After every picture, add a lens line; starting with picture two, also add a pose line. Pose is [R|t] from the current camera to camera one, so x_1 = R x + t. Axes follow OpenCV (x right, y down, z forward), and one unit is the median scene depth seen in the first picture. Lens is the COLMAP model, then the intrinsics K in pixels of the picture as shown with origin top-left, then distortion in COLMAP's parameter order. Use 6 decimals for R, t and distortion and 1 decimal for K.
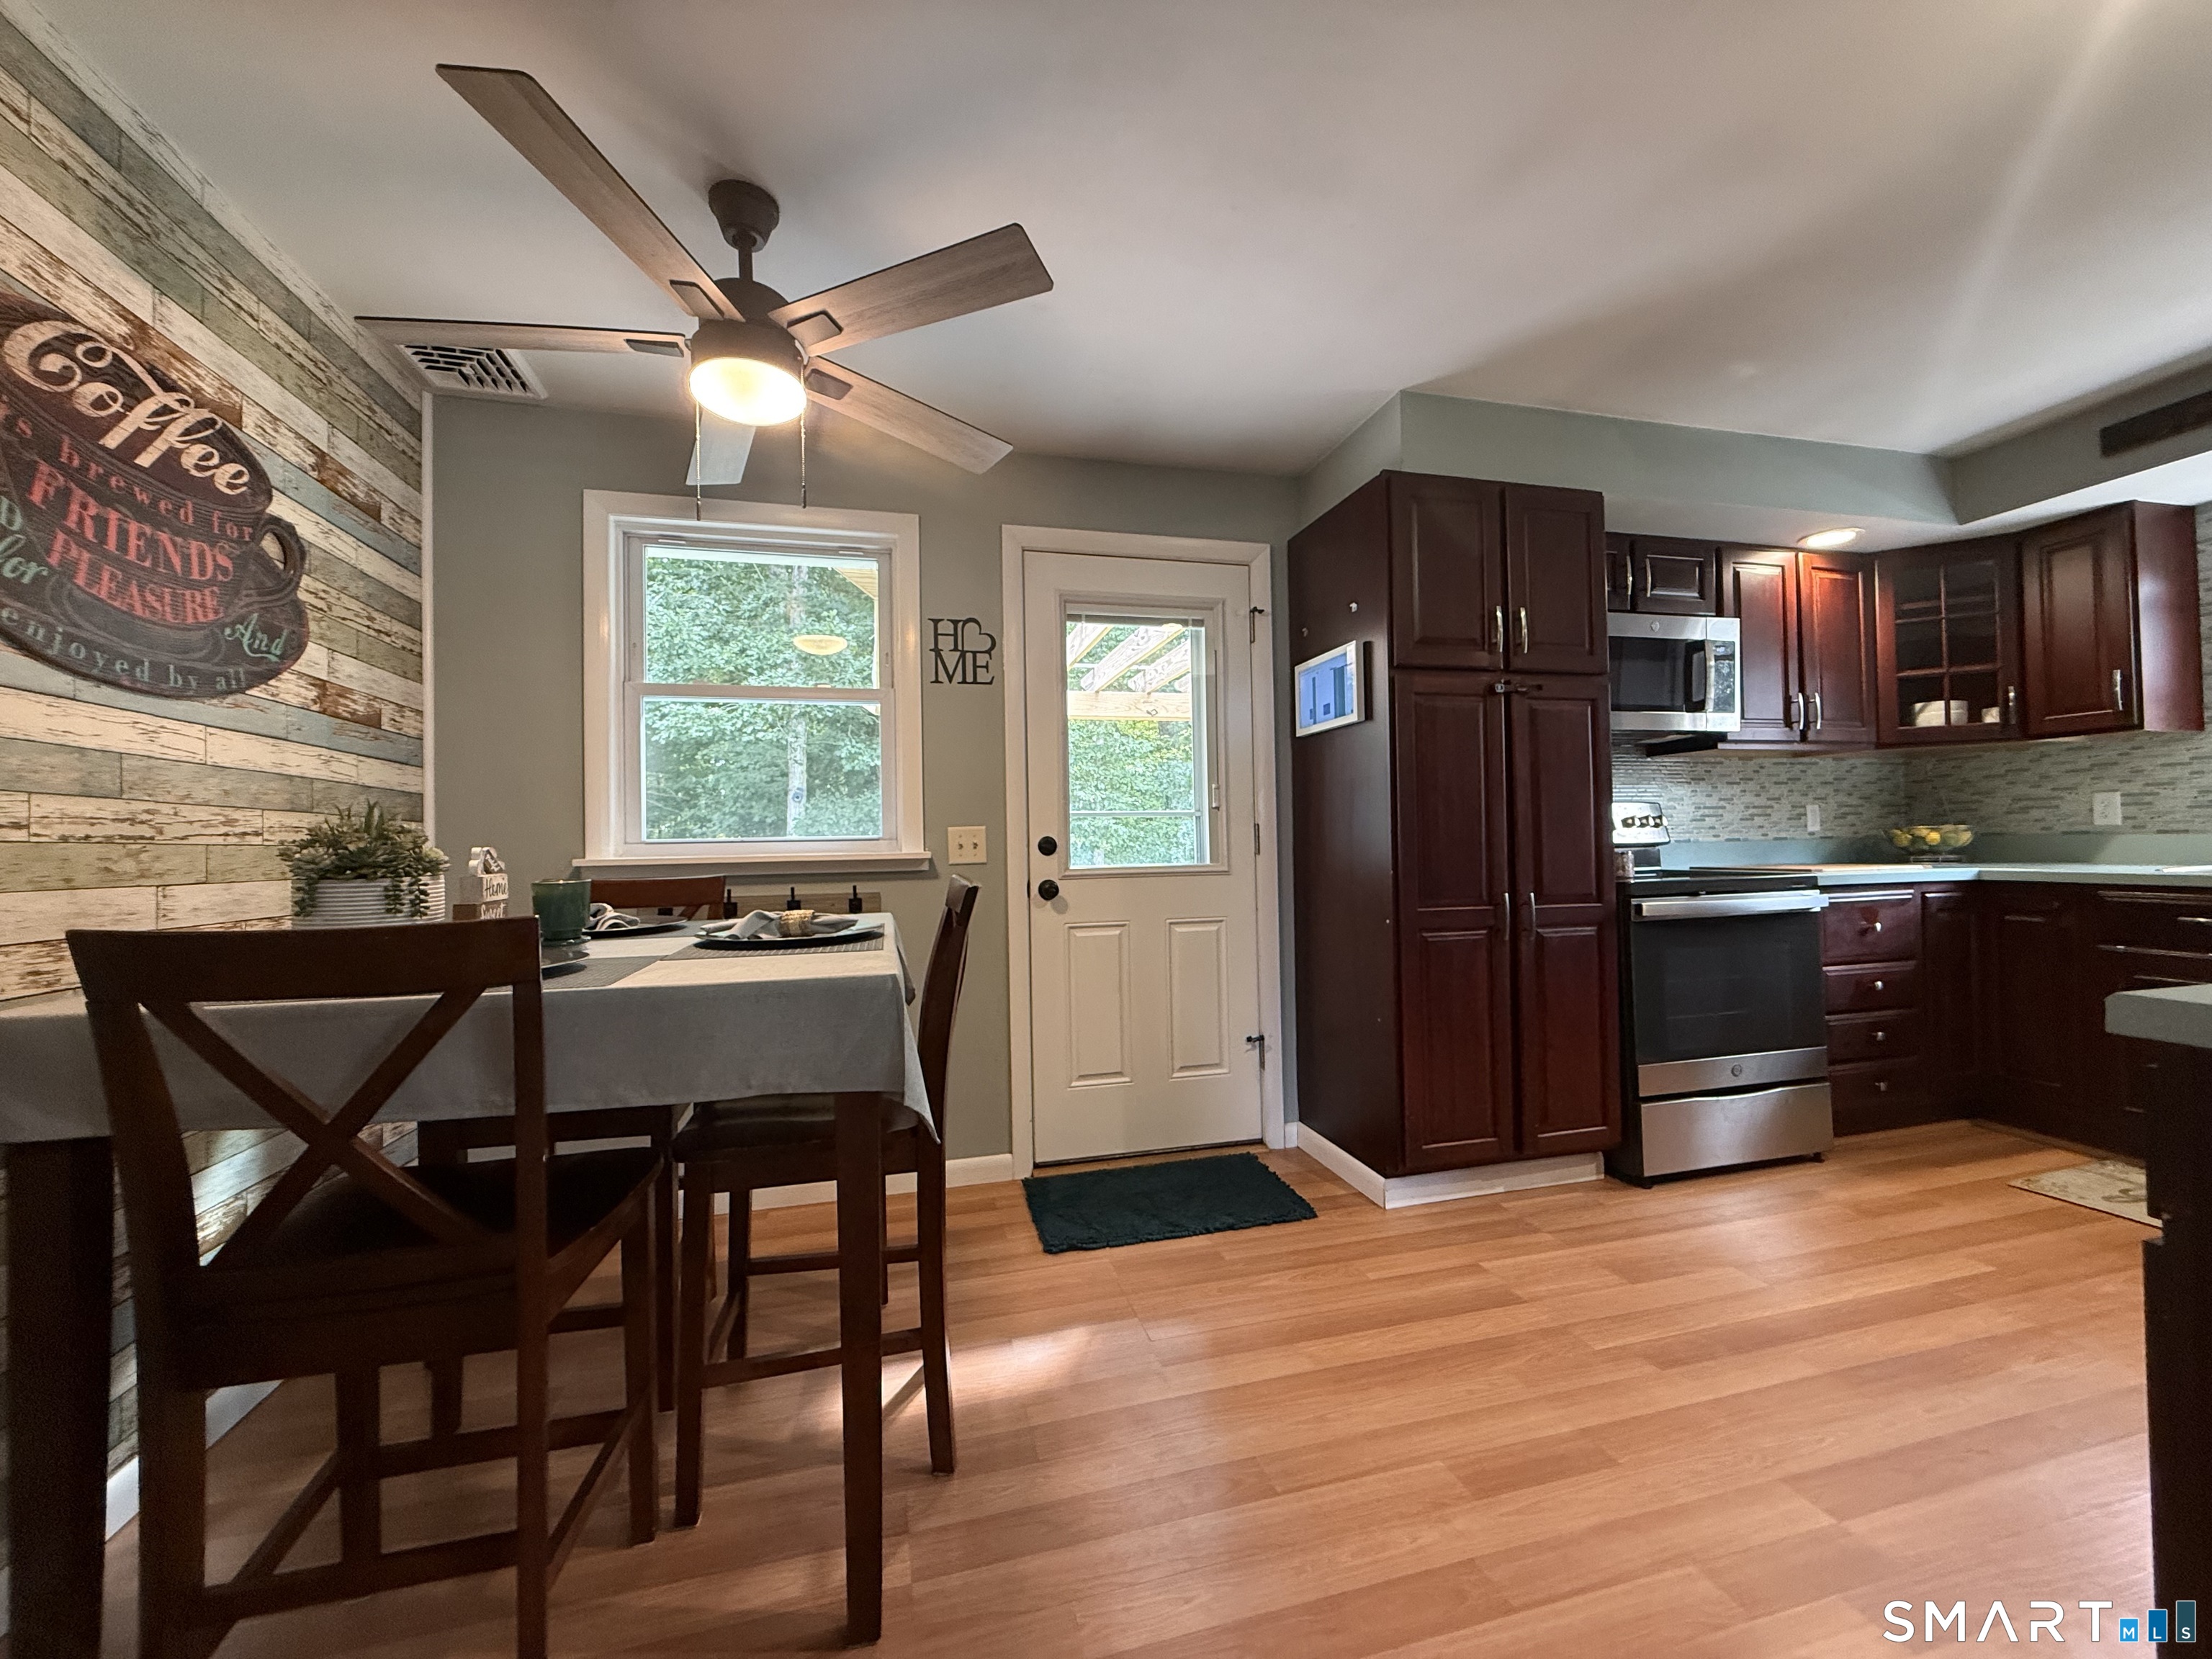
lens RADIAL K [[881.2, 0, 1103.0], [0, 881.2, 829.8], [0, 0, 1]] dist [0.001261, -0.000465]
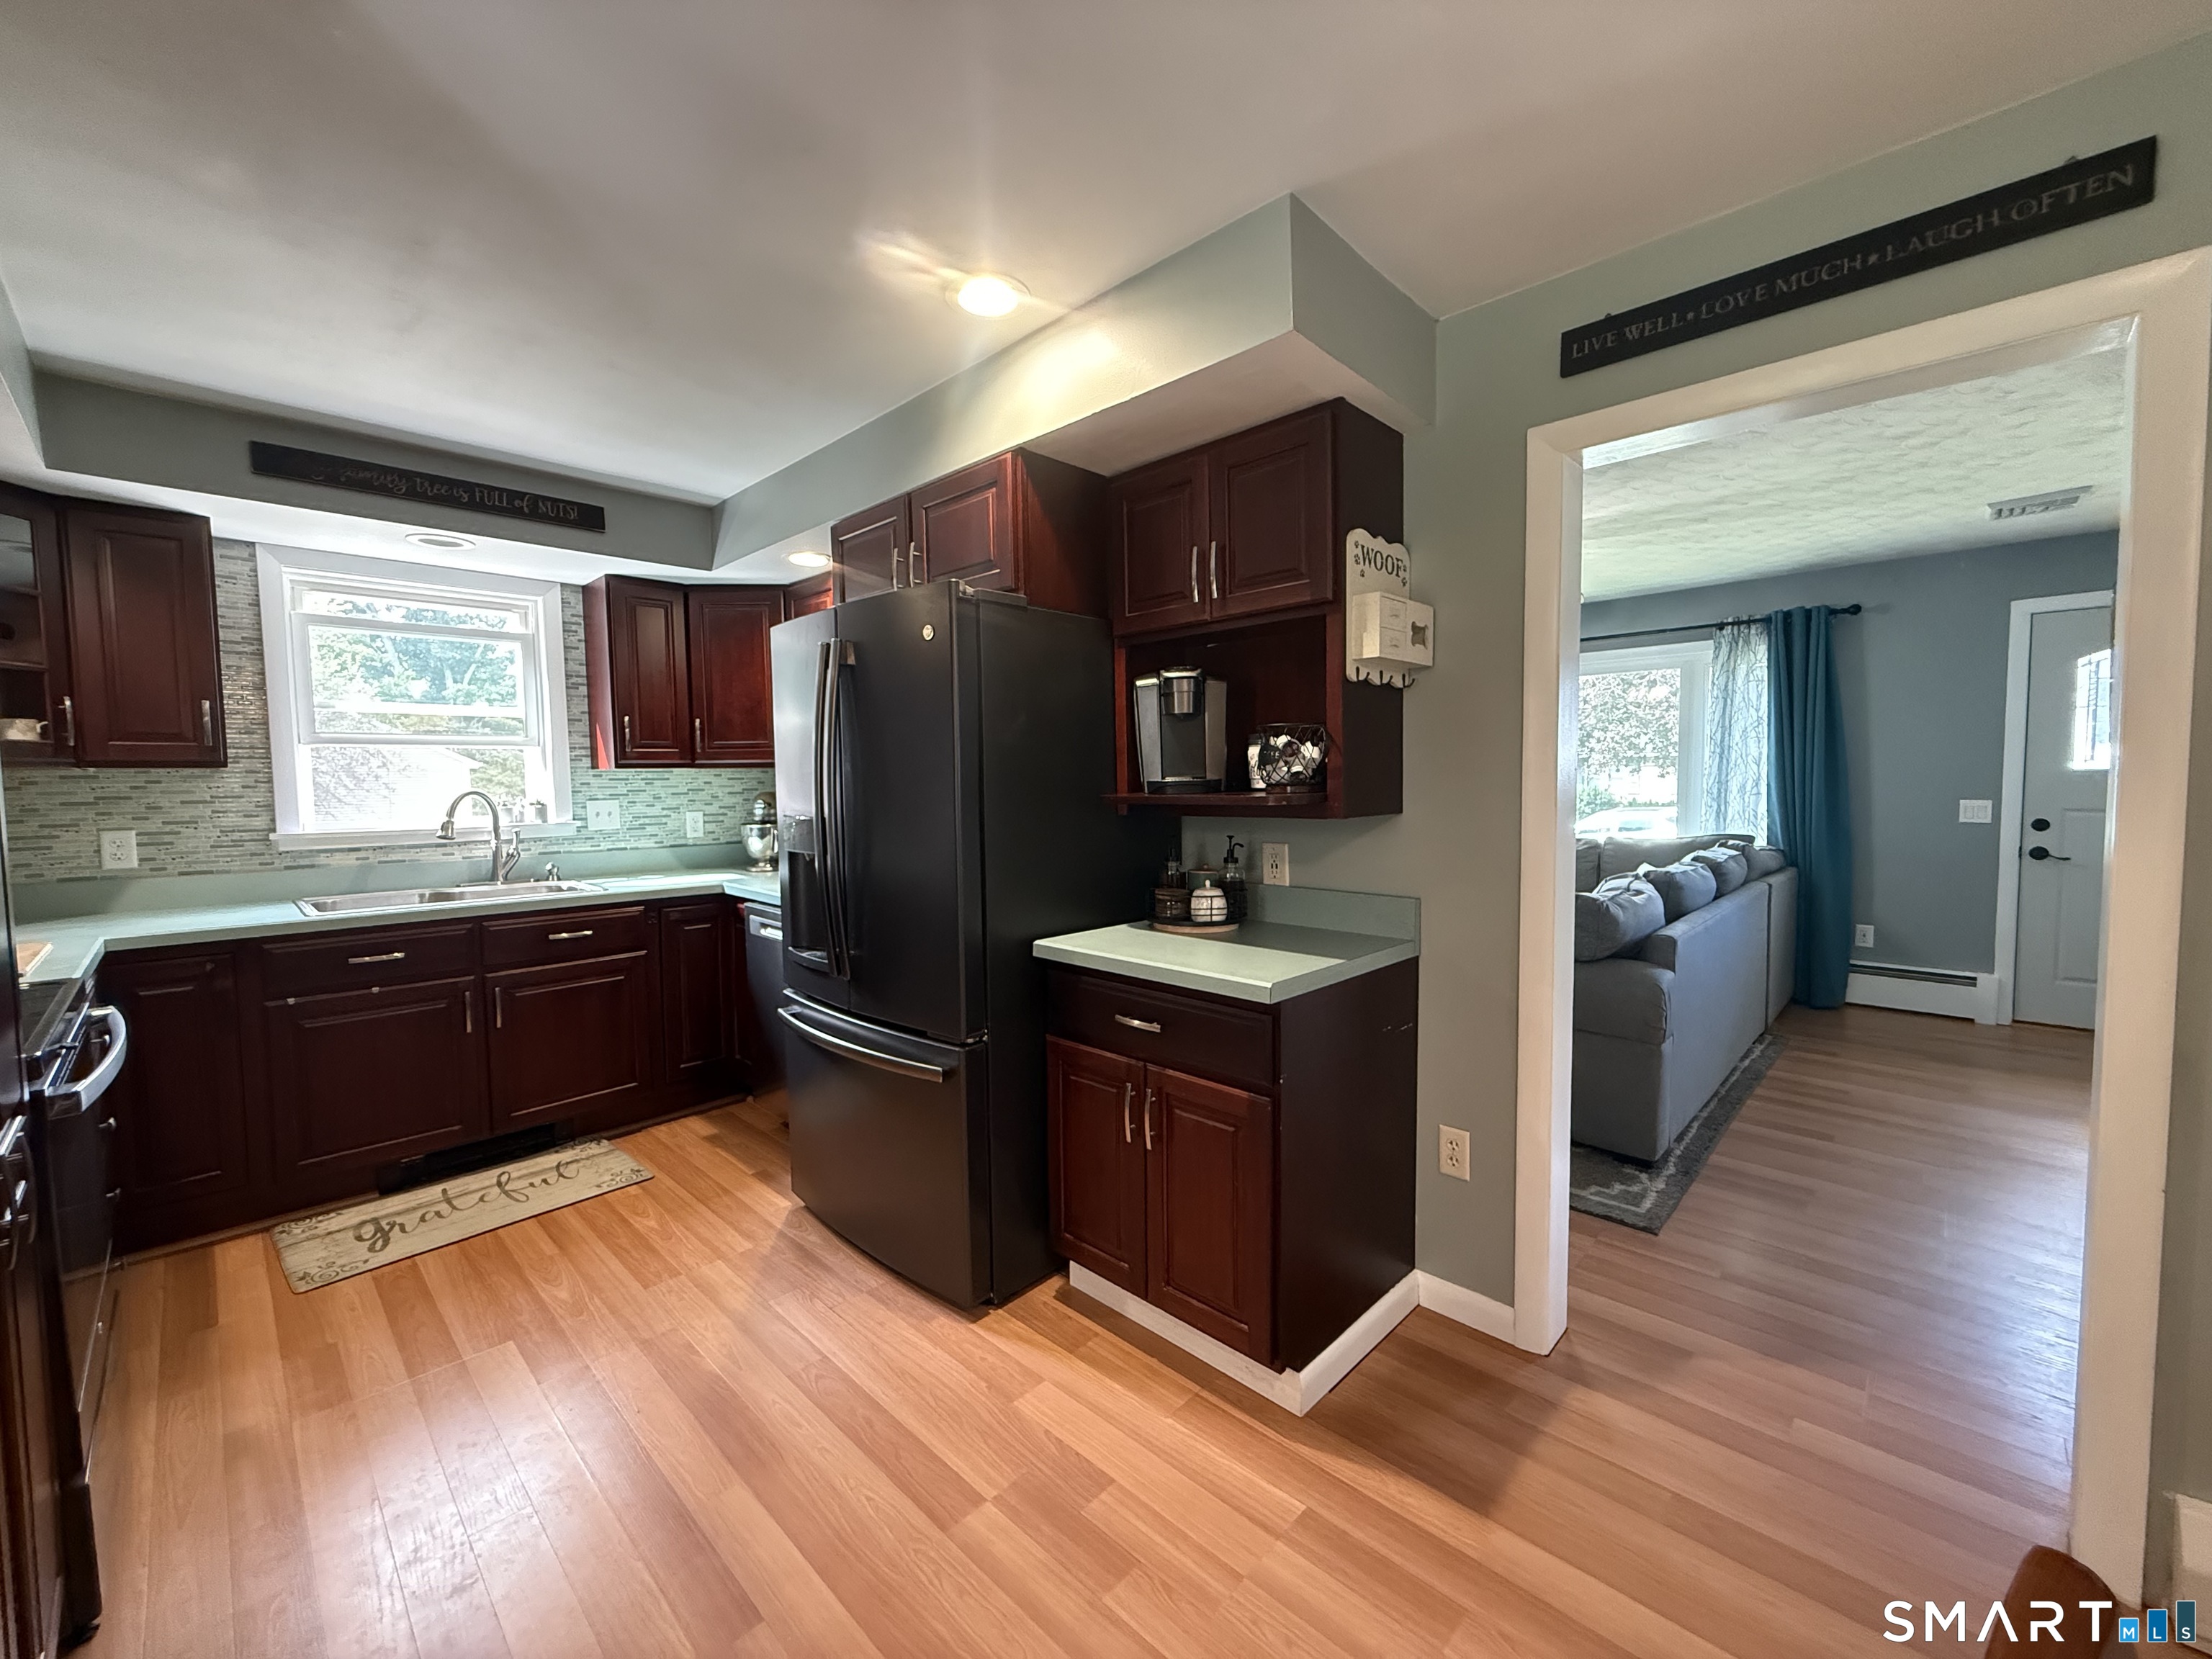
lens RADIAL K [[881.2, 0, 1103.0], [0, 881.2, 829.8], [0, 0, 1]] dist [0.001261, -0.000465]
pose [[-0.518881, -0.022078, 0.854562, -0.115679], [0.009144, 0.999466, 0.031373, -0.072406], [-0.854798, 0.024093, -0.518402, 0.729601]]
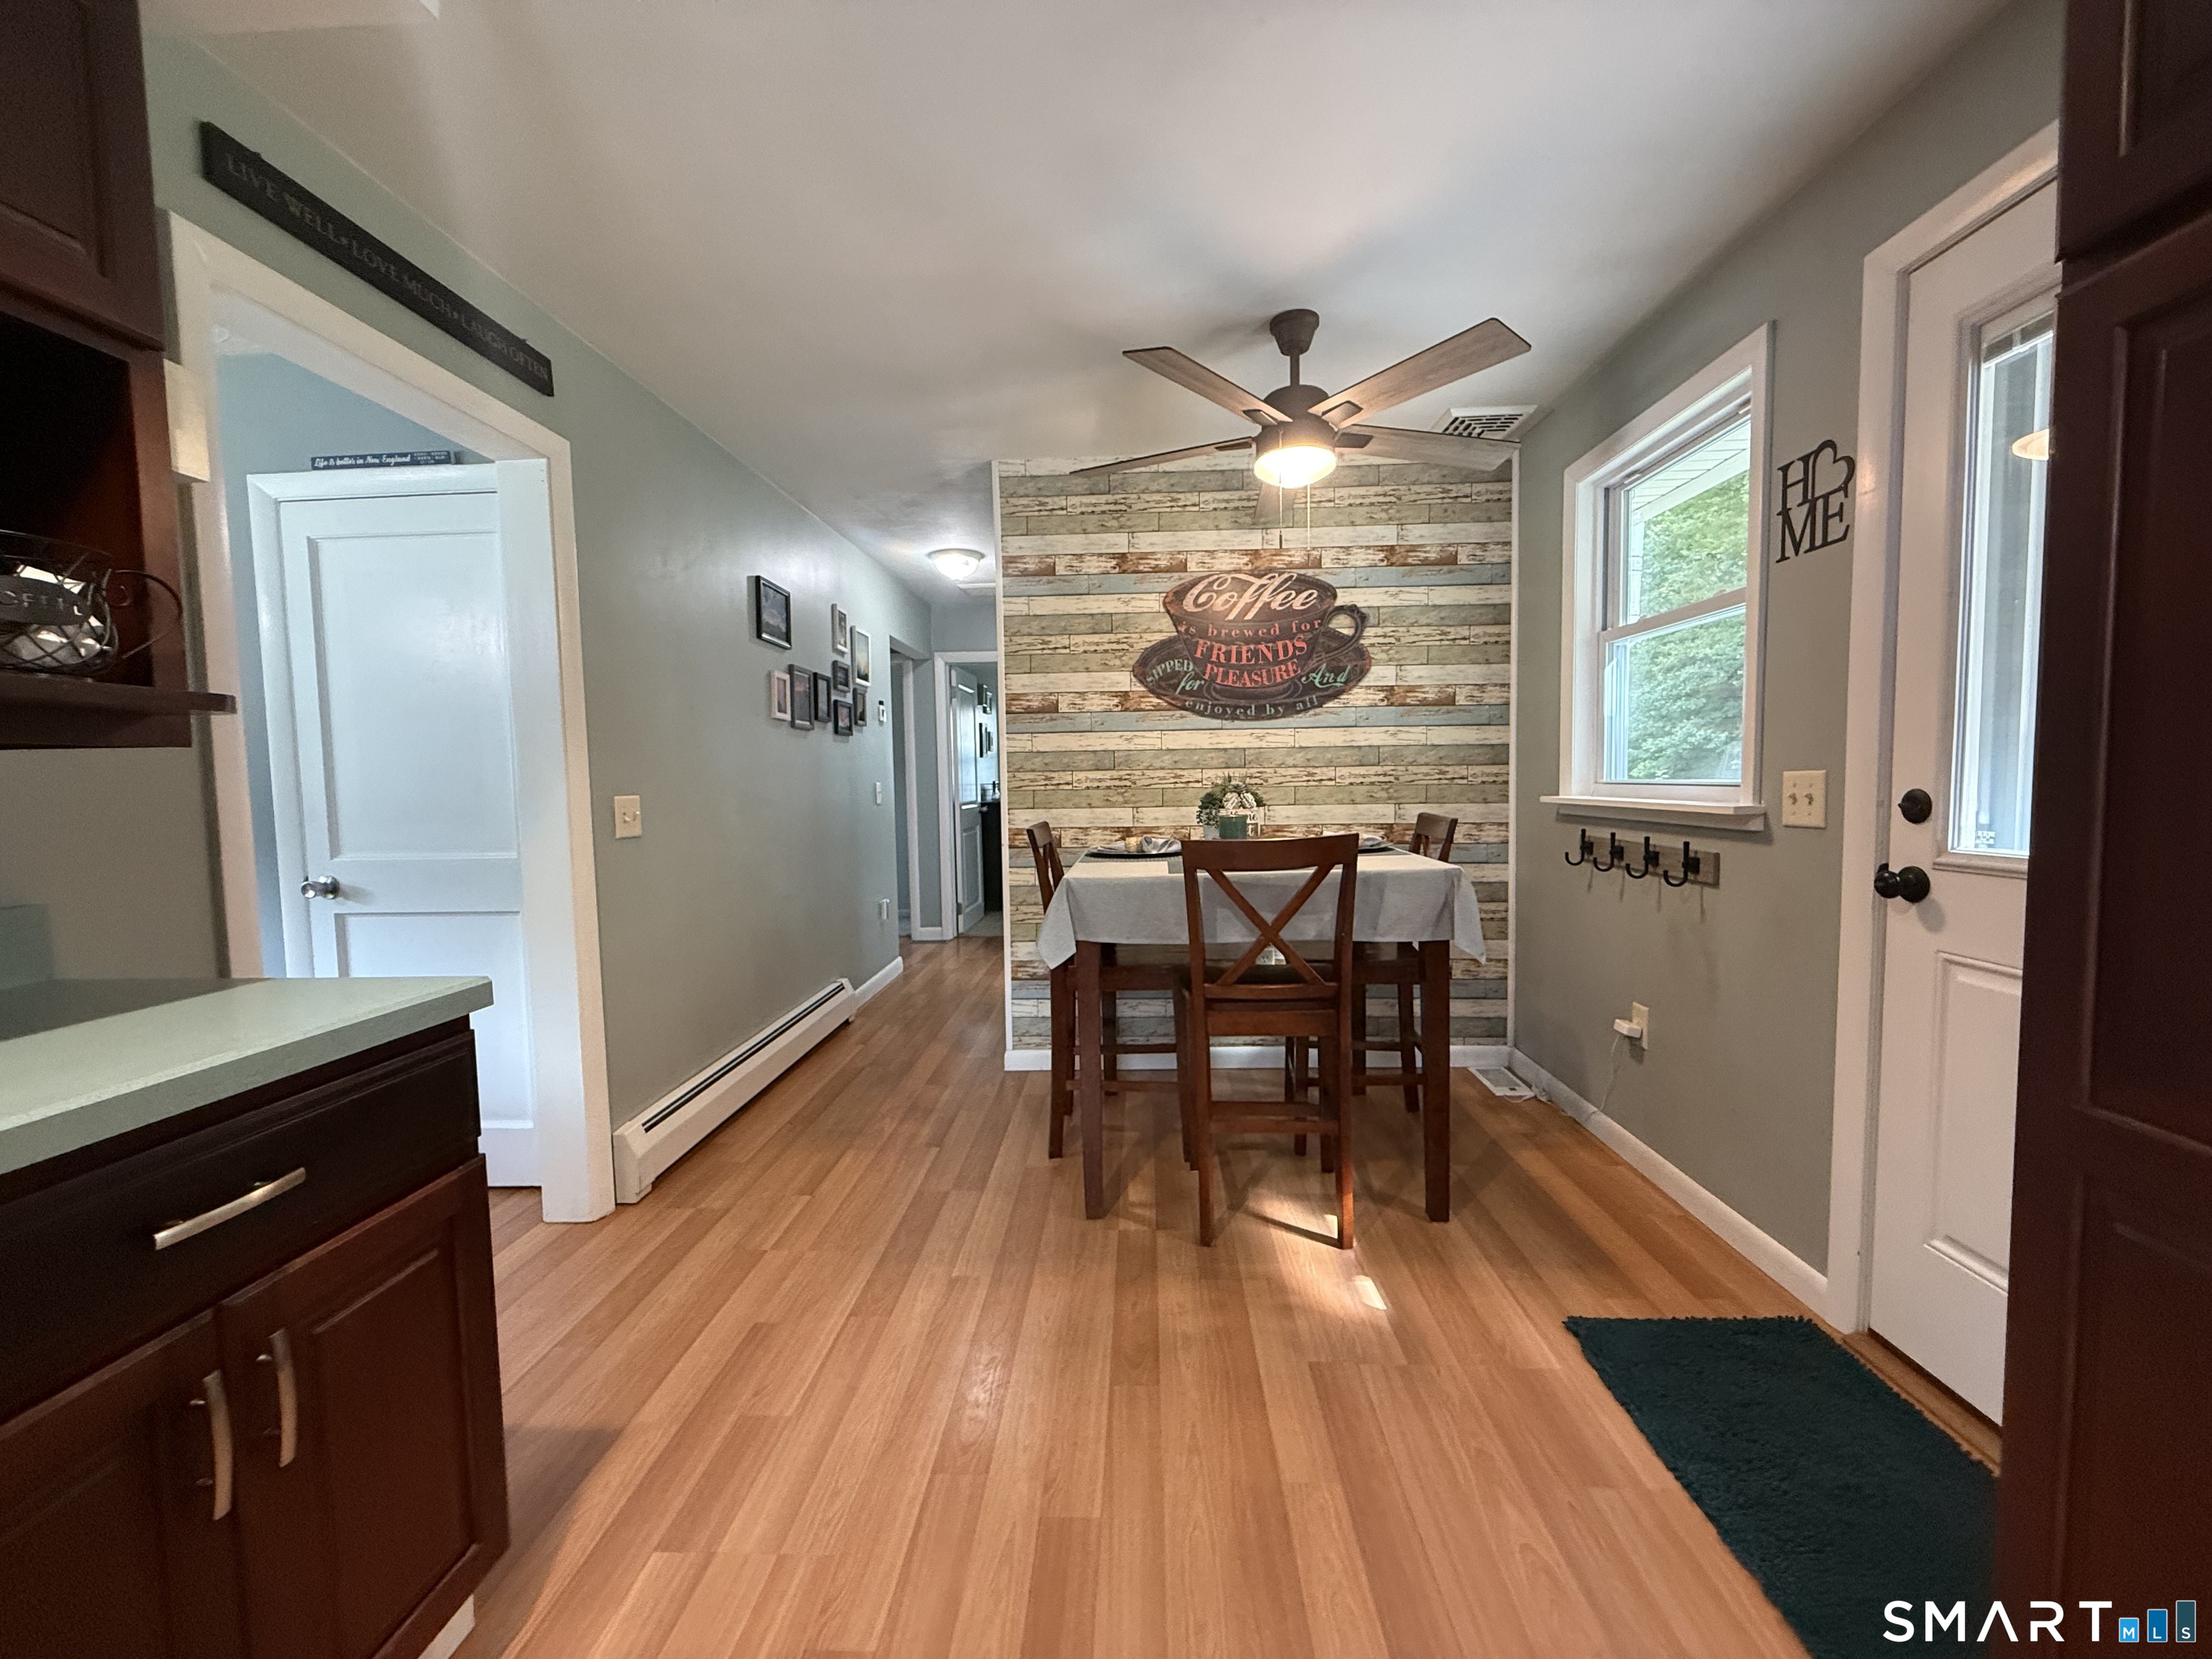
lens RADIAL K [[881.2, 0, 1103.0], [0, 881.2, 829.8], [0, 0, 1]] dist [0.001261, -0.000465]
pose [[-0.298612, 0.082601, -0.950793, 0.658025], [0.042378, 0.996412, 0.073255, -0.031150], [0.953433, -0.018418, -0.301041, 0.716462]]
